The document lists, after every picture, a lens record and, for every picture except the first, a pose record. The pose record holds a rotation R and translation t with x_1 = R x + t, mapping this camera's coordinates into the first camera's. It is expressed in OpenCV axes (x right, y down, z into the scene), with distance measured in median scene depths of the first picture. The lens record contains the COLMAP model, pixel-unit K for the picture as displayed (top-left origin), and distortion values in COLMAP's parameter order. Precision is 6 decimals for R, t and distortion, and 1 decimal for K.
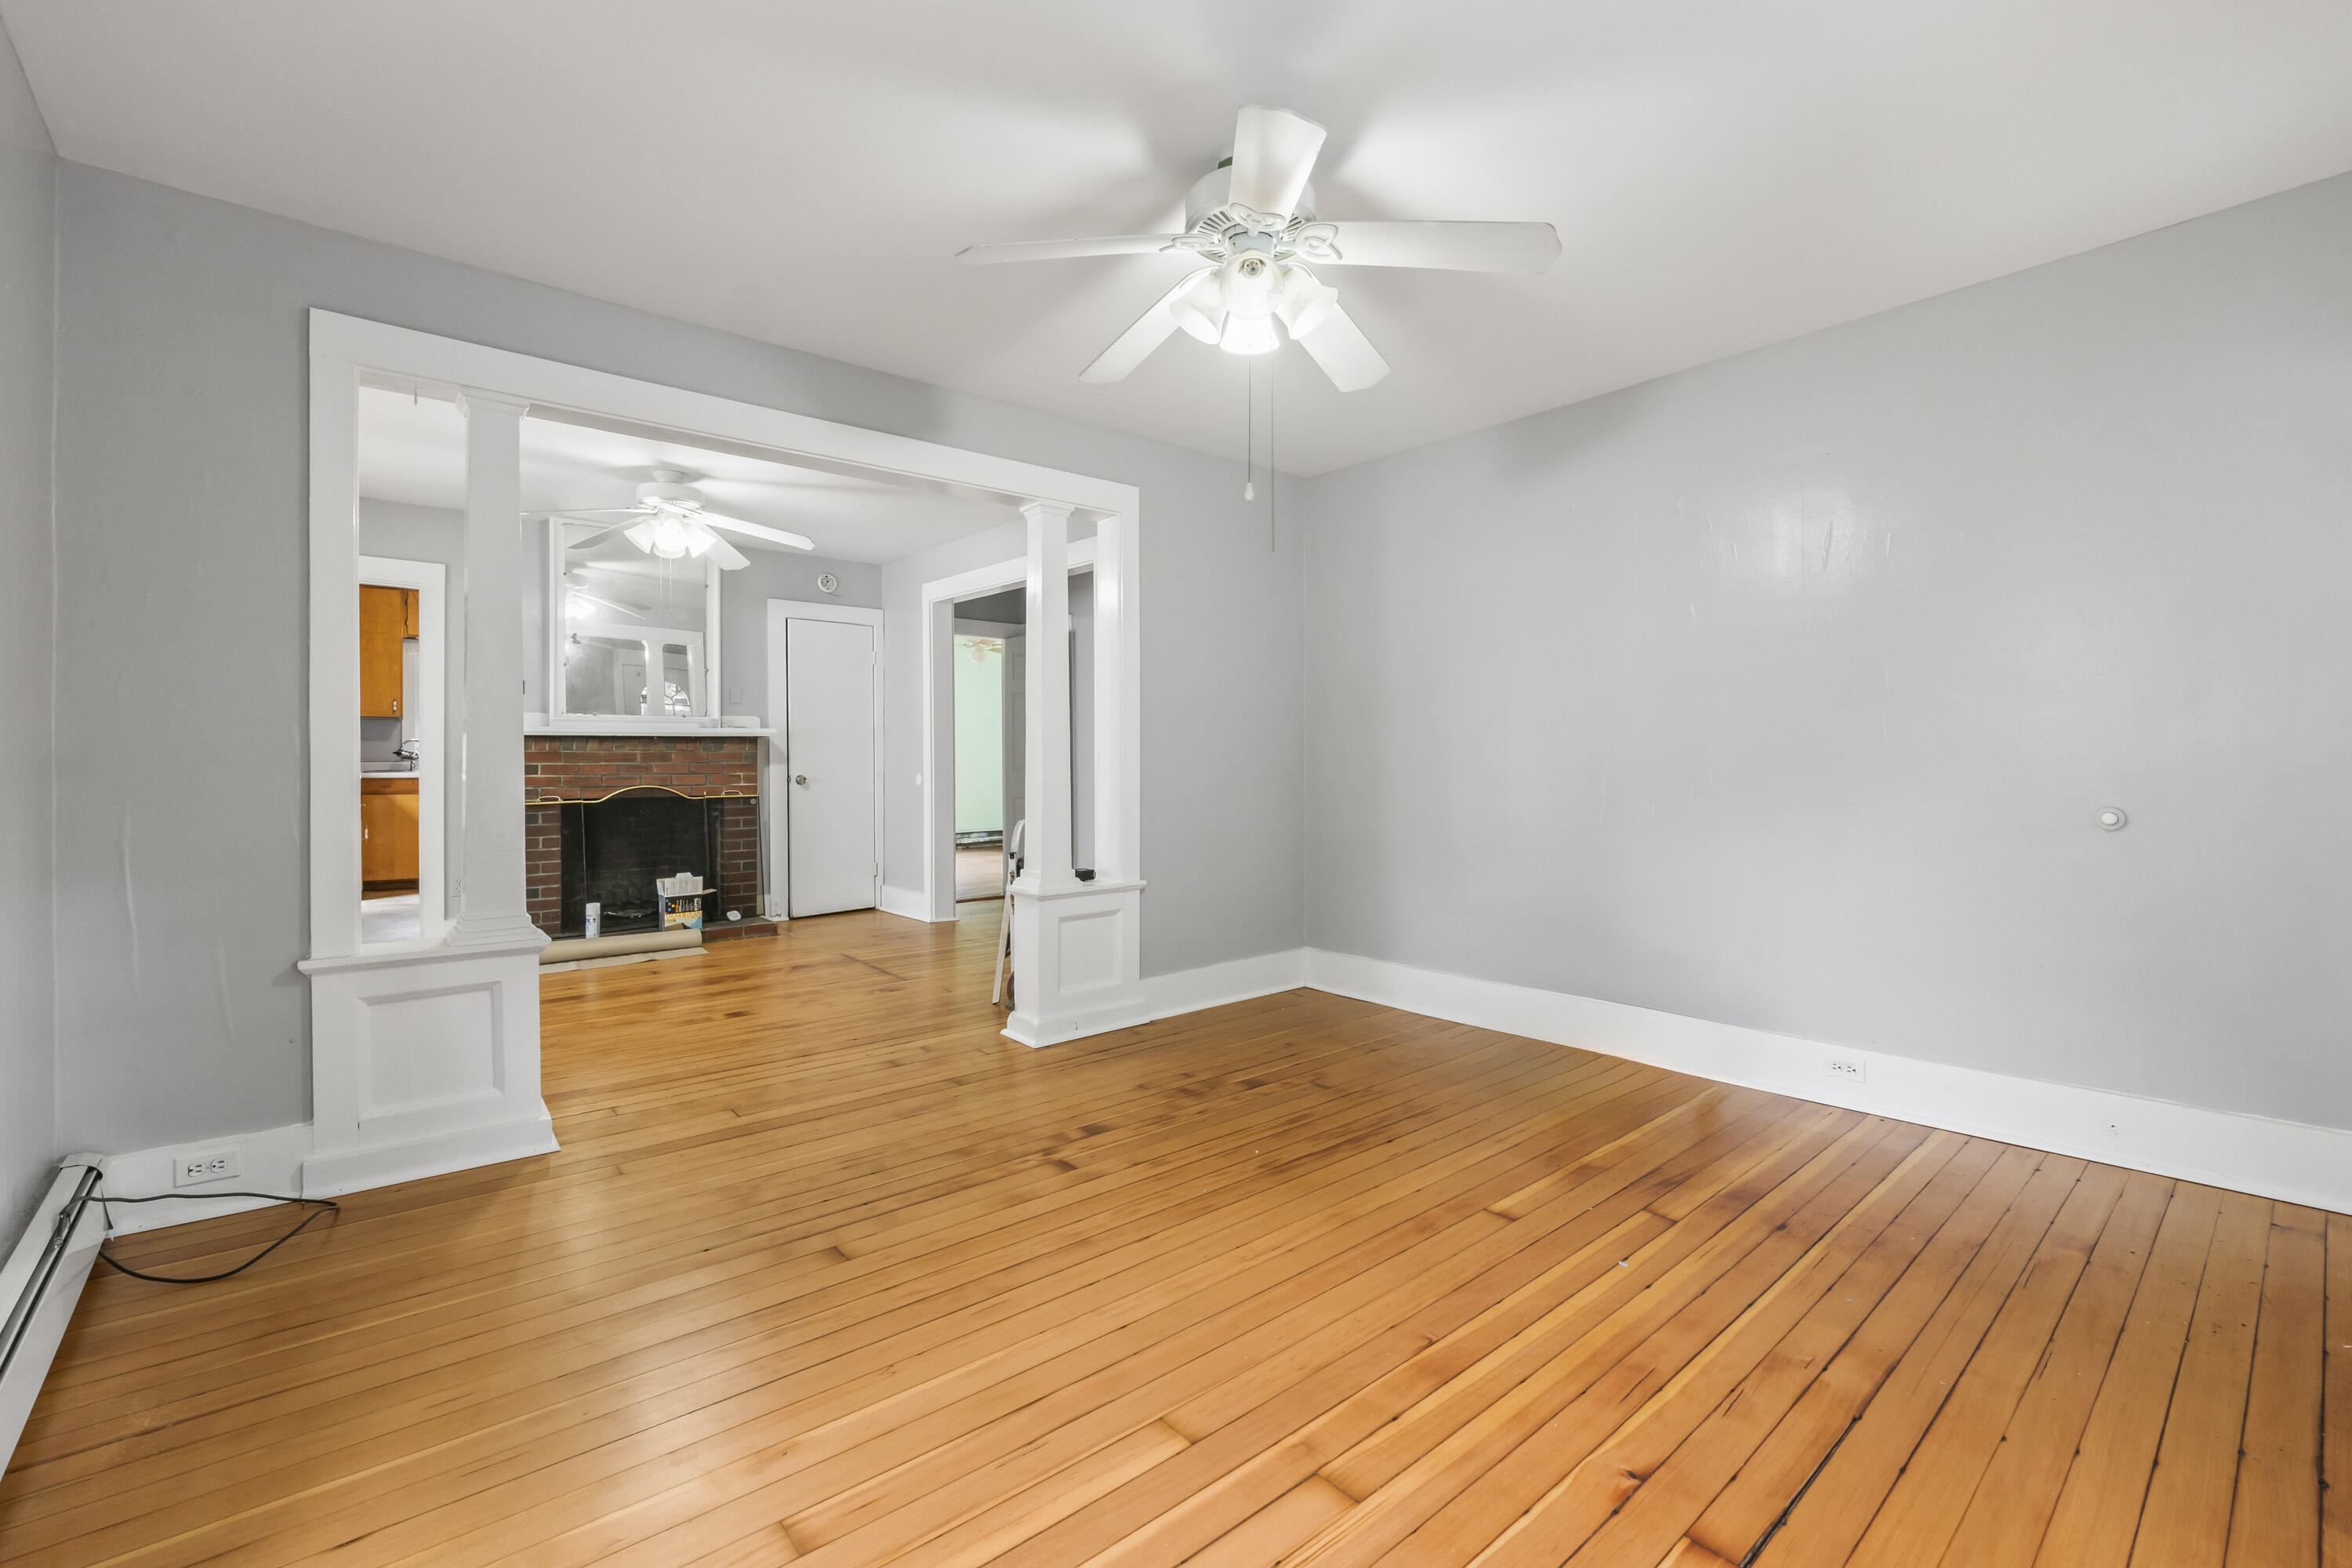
lens RADIAL K [[985.0, 0, 1174.0], [0, 985.0, 764.1], [0, 0, 1]] dist [-0.008612, 0.000134]
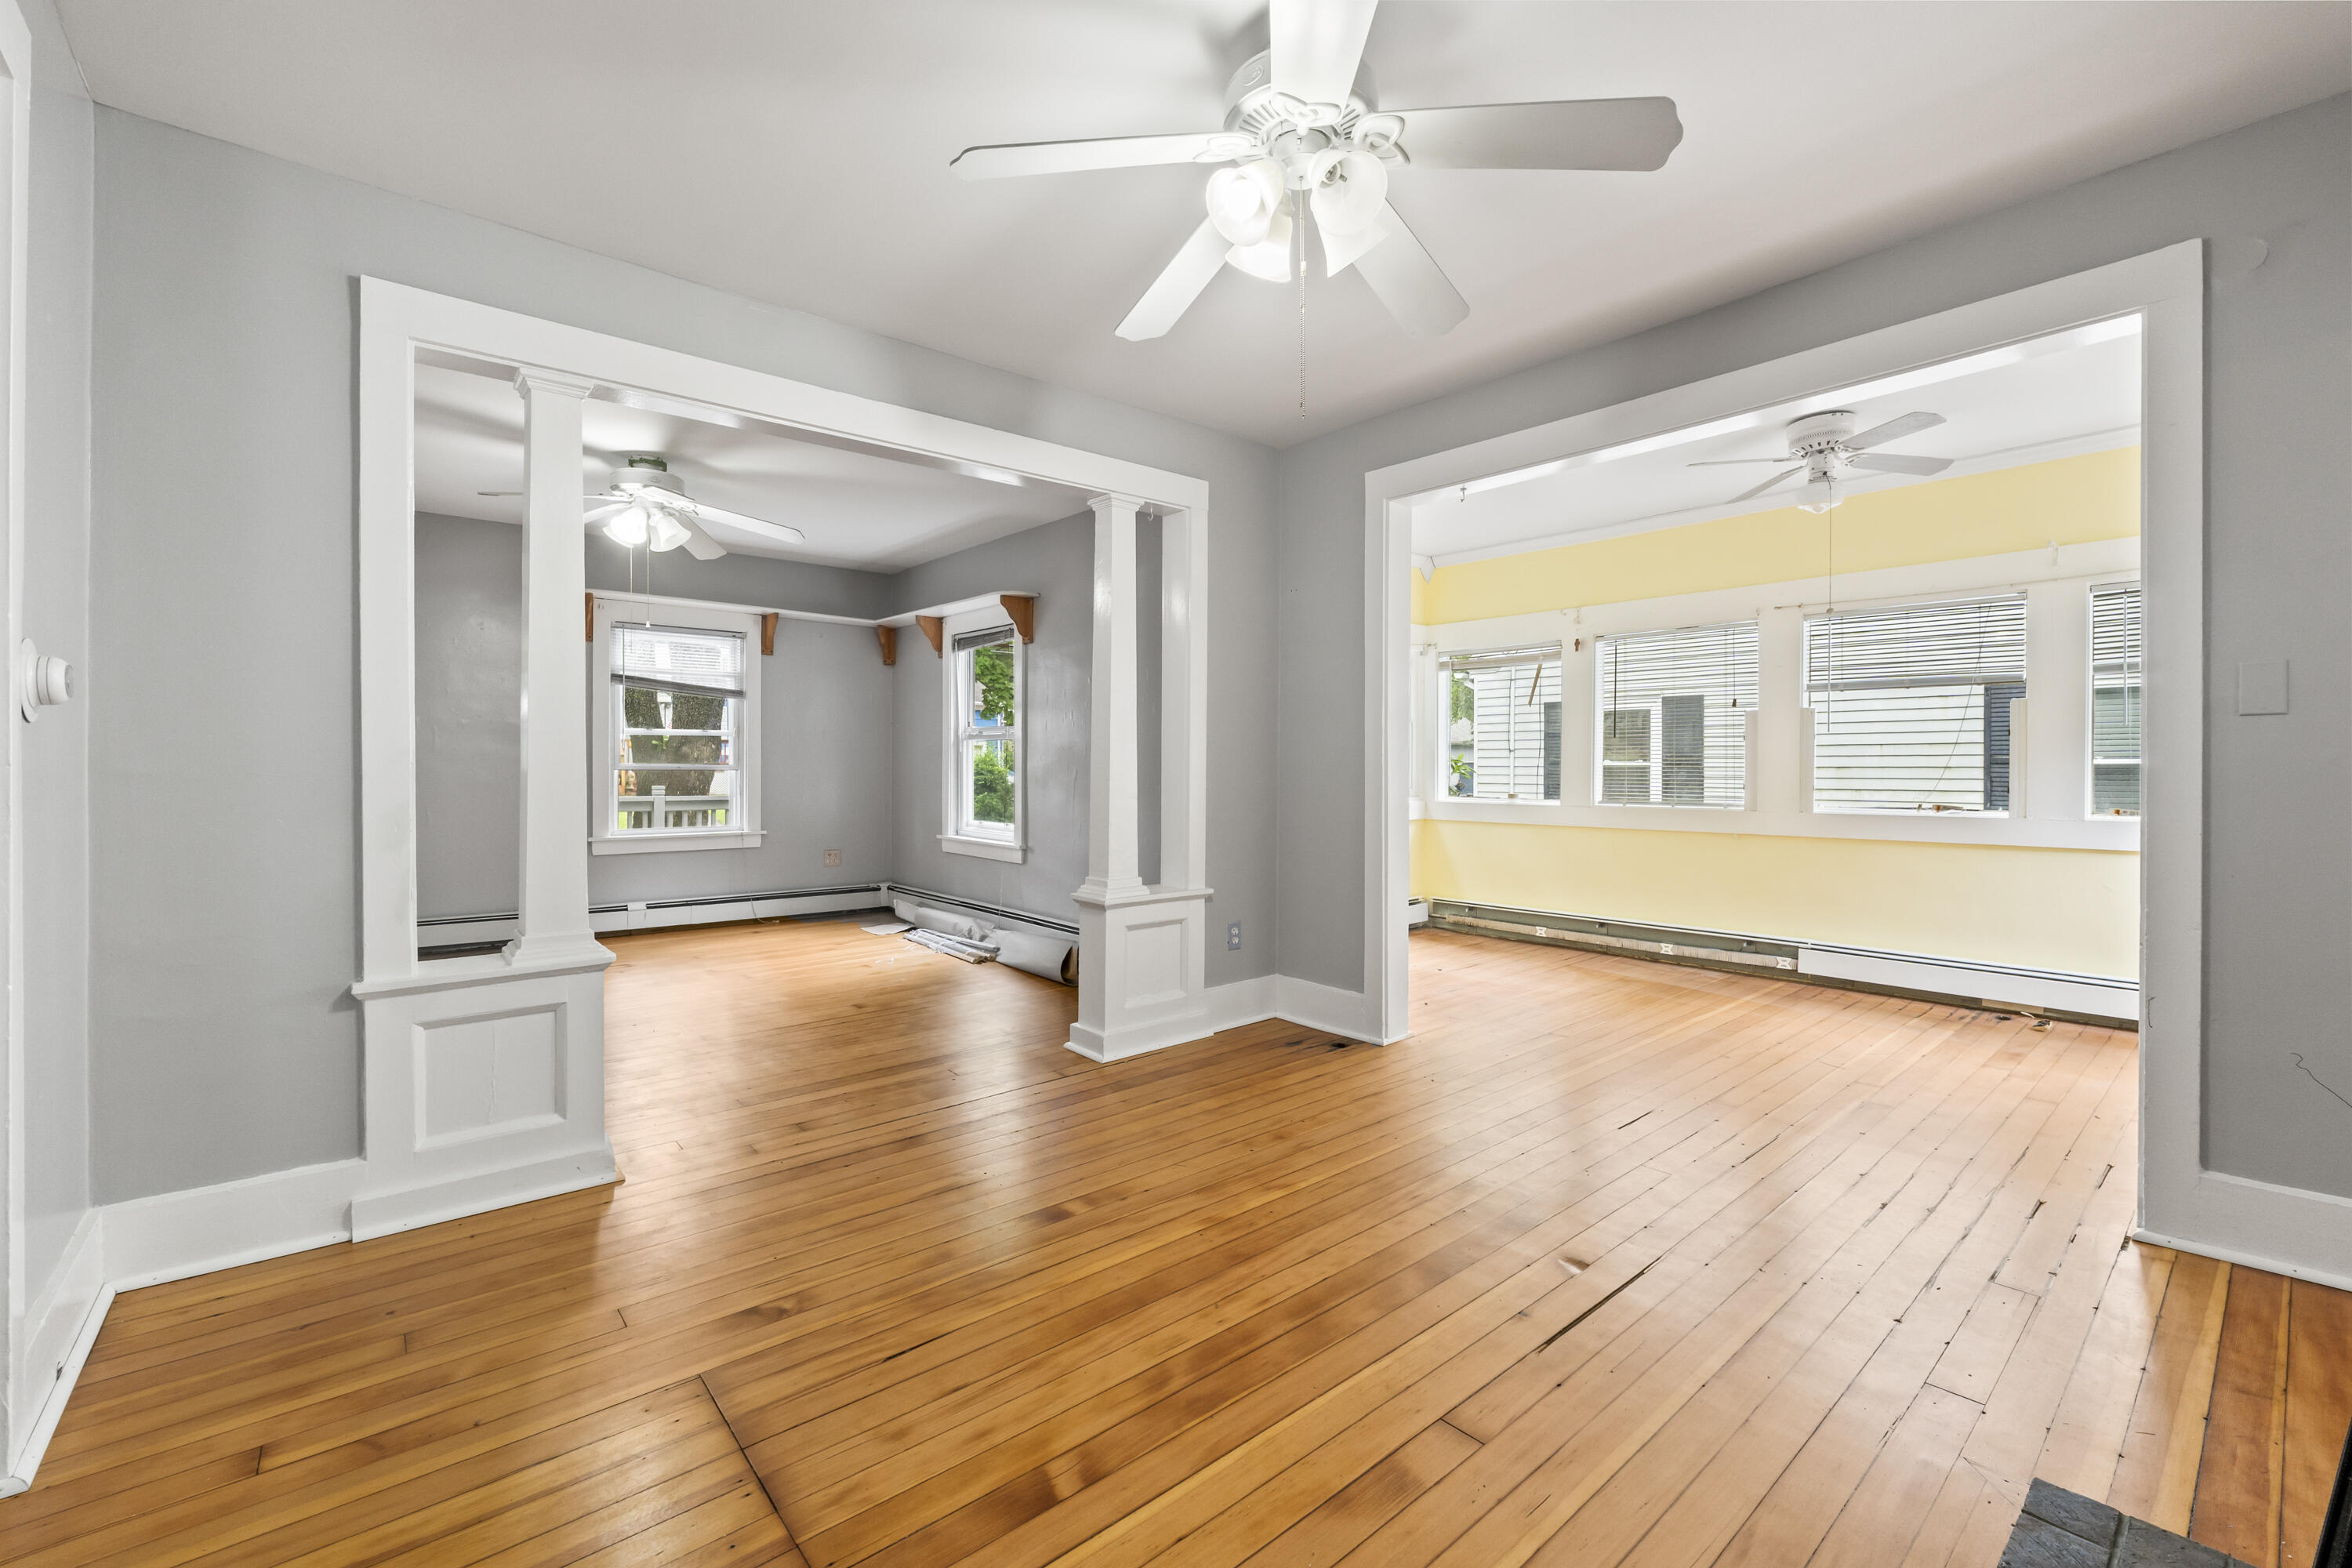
lens RADIAL K [[970.9, 0, 1177.5], [0, 970.9, 764.6], [0, 0, 1]] dist [-0.011316, -0.000119]
pose [[-0.999988, -0.003178, -0.003811, -0.386330], [-0.003201, 0.999976, 0.006105, -0.008375], [0.003792, 0.006118, -0.999974, 1.172483]]
